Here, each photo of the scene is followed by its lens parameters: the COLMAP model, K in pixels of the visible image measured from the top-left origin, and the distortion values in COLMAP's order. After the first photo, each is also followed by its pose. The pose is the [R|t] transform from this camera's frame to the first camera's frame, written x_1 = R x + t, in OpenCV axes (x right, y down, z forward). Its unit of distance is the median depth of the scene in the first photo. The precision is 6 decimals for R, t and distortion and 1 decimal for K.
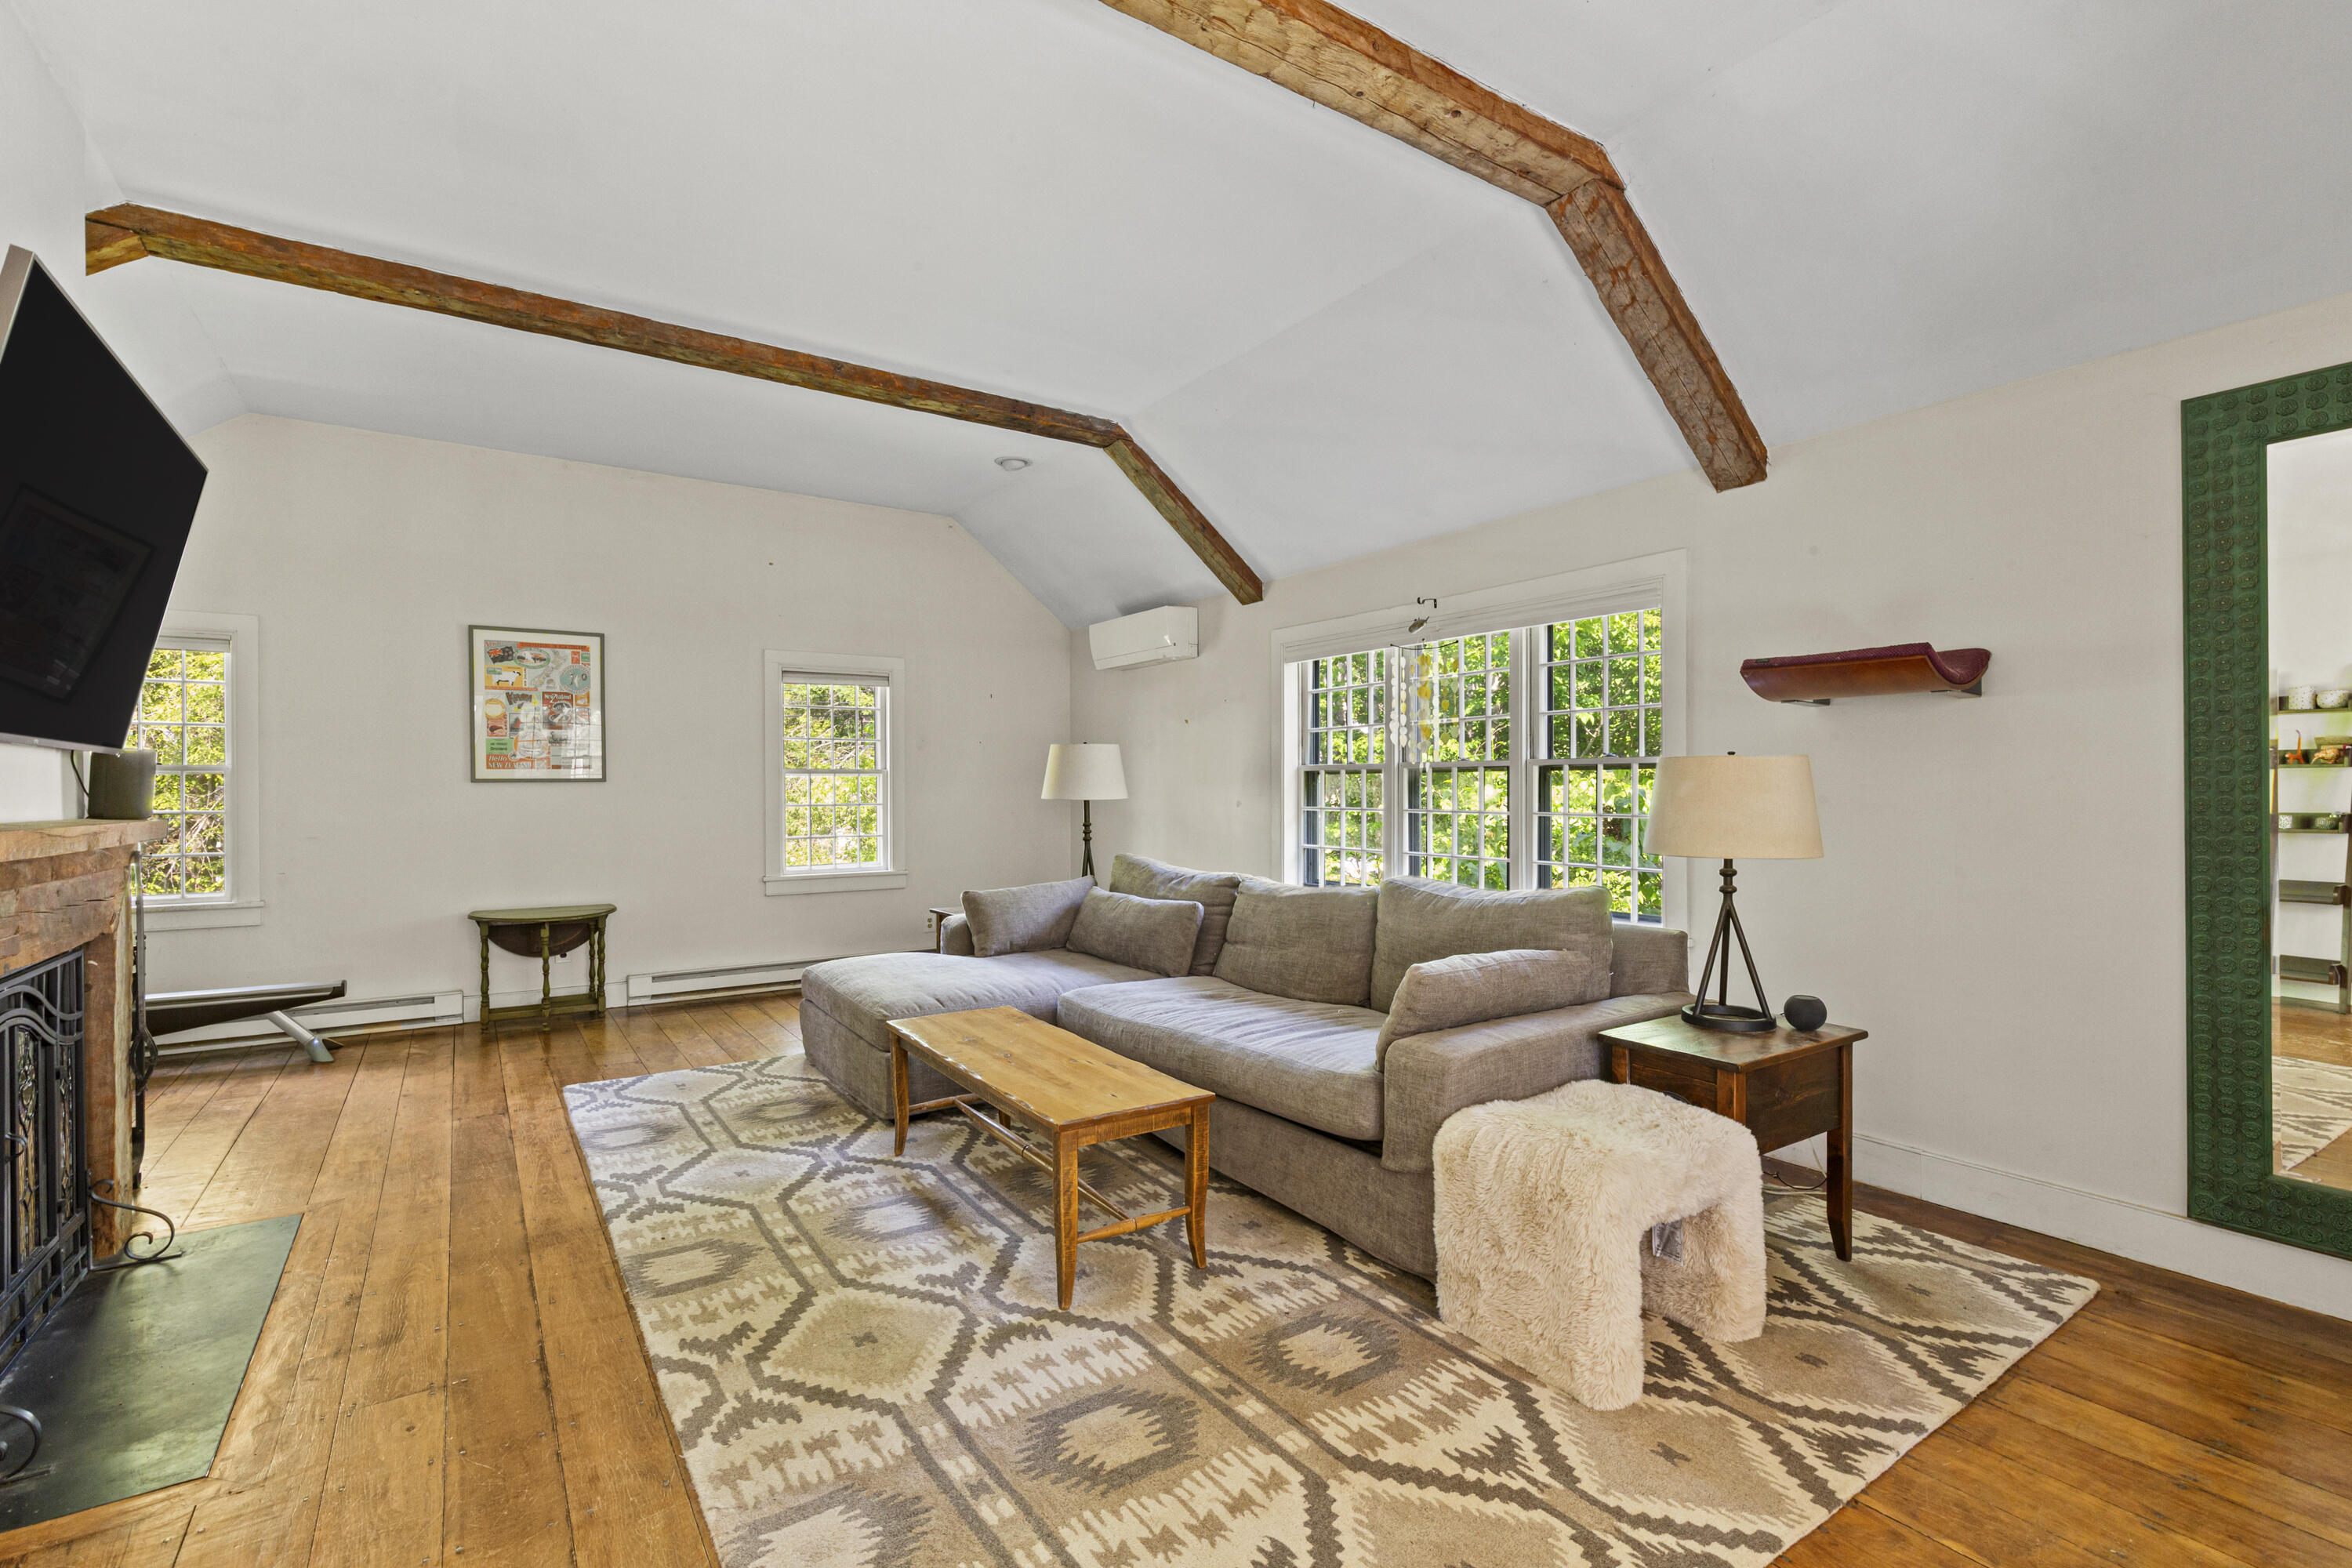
lens RADIAL K [[1073.1, 0, 1187.7], [0, 1073.1, 786.9], [0, 0, 1]] dist [0.009408, -0.001670]
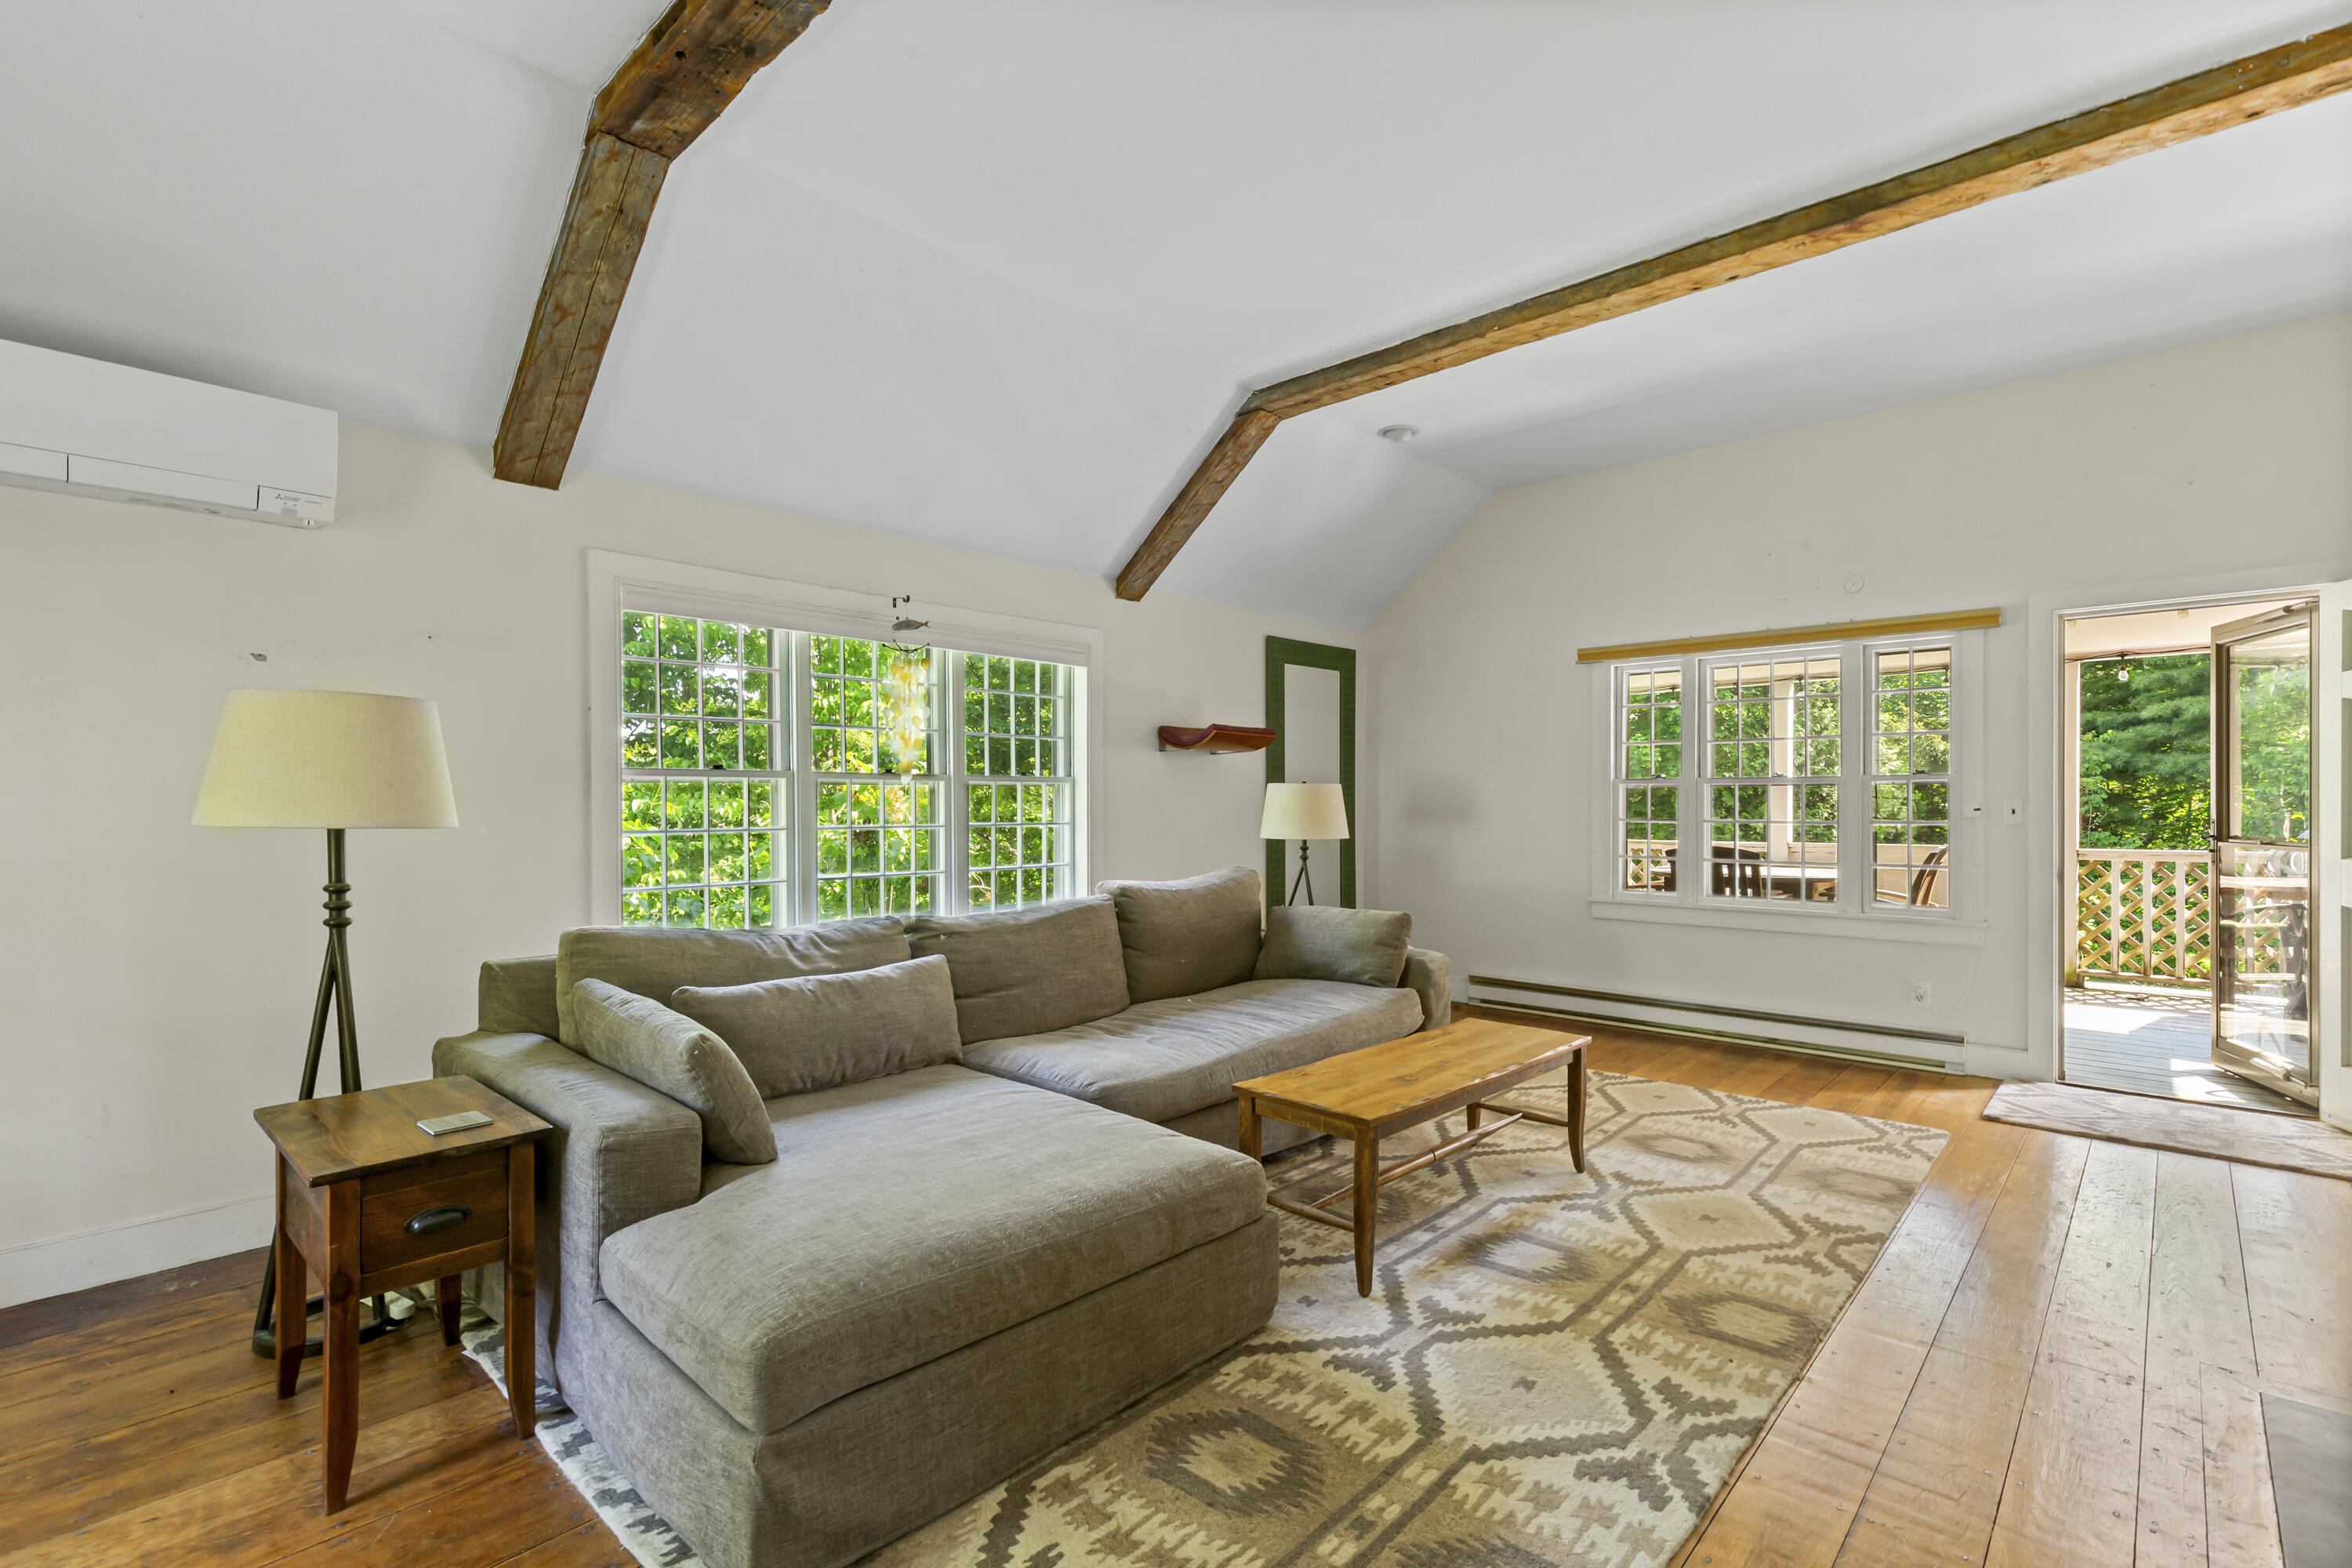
lens RADIAL K [[1073.1, 0, 1170.4], [0, 1073.1, 796.9], [0, 0, 1]] dist [0.009408, -0.001670]
pose [[-0.223403, 0.007855, 0.974694, -1.181090], [0.001612, 0.999969, -0.007689, 0.006798], [-0.974725, -0.000147, -0.223409, 1.588999]]
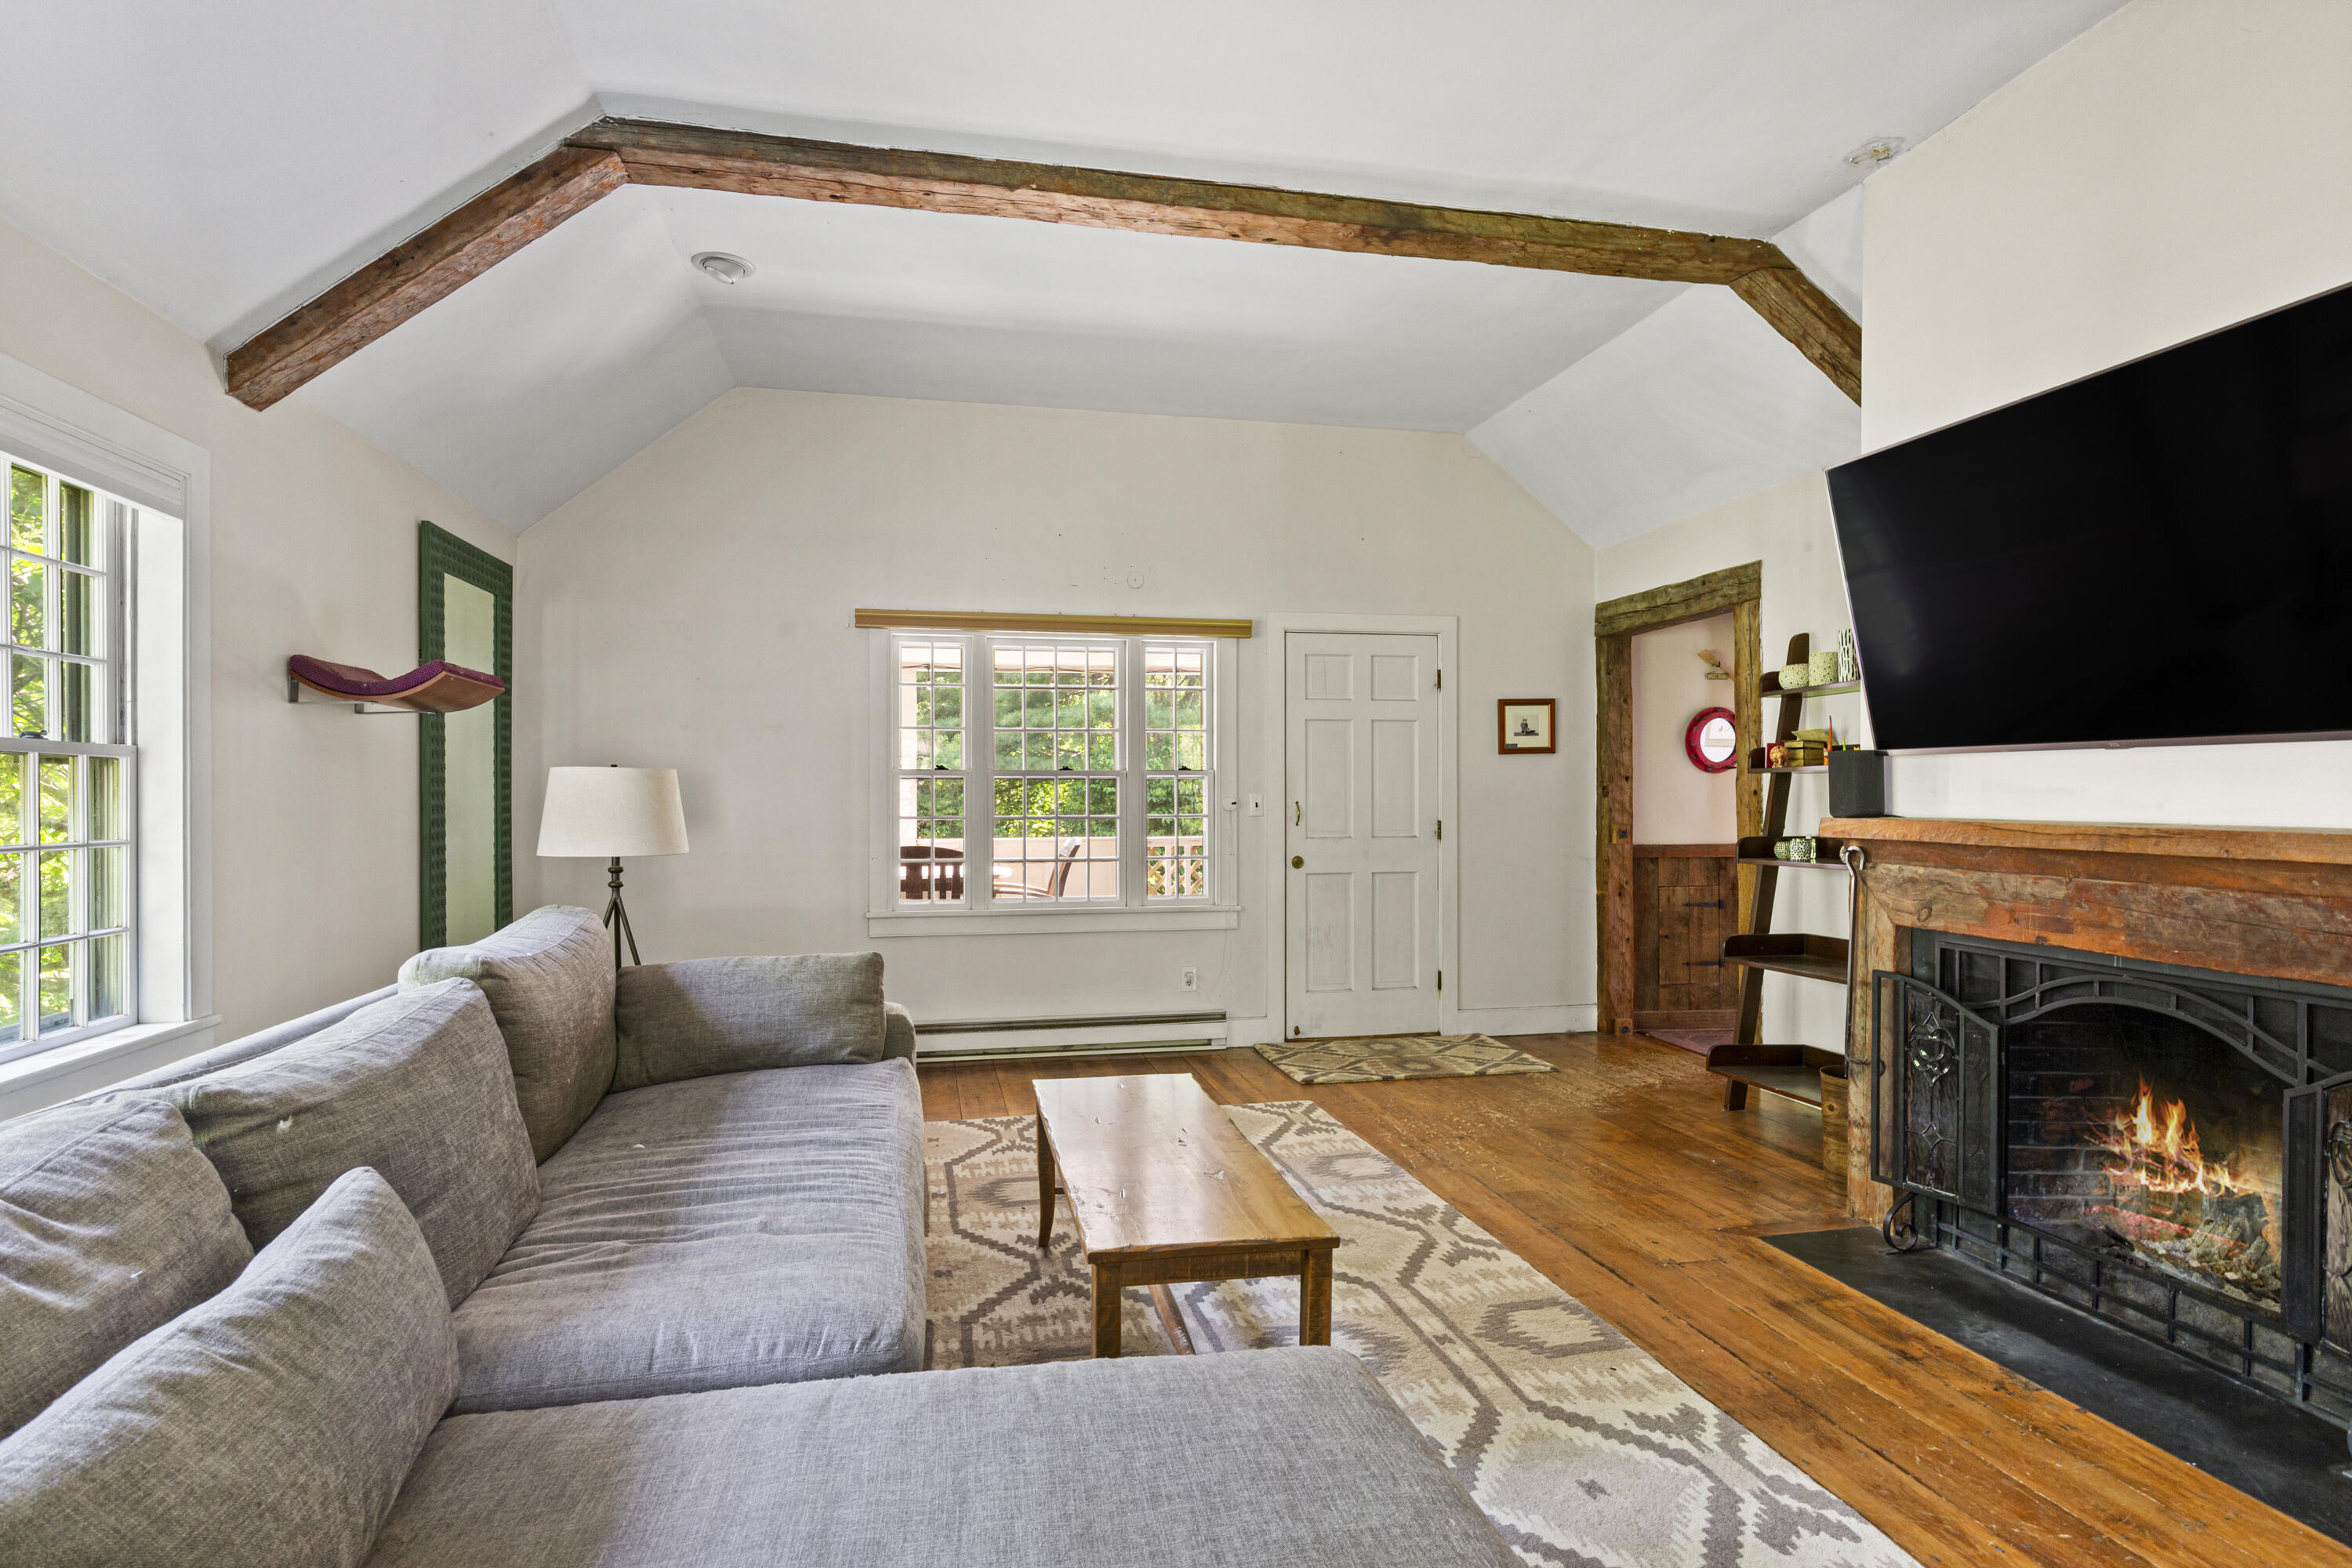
lens RADIAL K [[1222.1, 0, 1179.2], [0, 1222.1, 795.5], [0, 0, 1]] dist [0.002147, -0.000596]
pose [[-0.927534, 0.004396, 0.373713, -0.530505], [0.004169, 0.999990, -0.001417, 0.004733], [-0.373716, 0.000244, -0.927543, 1.943811]]
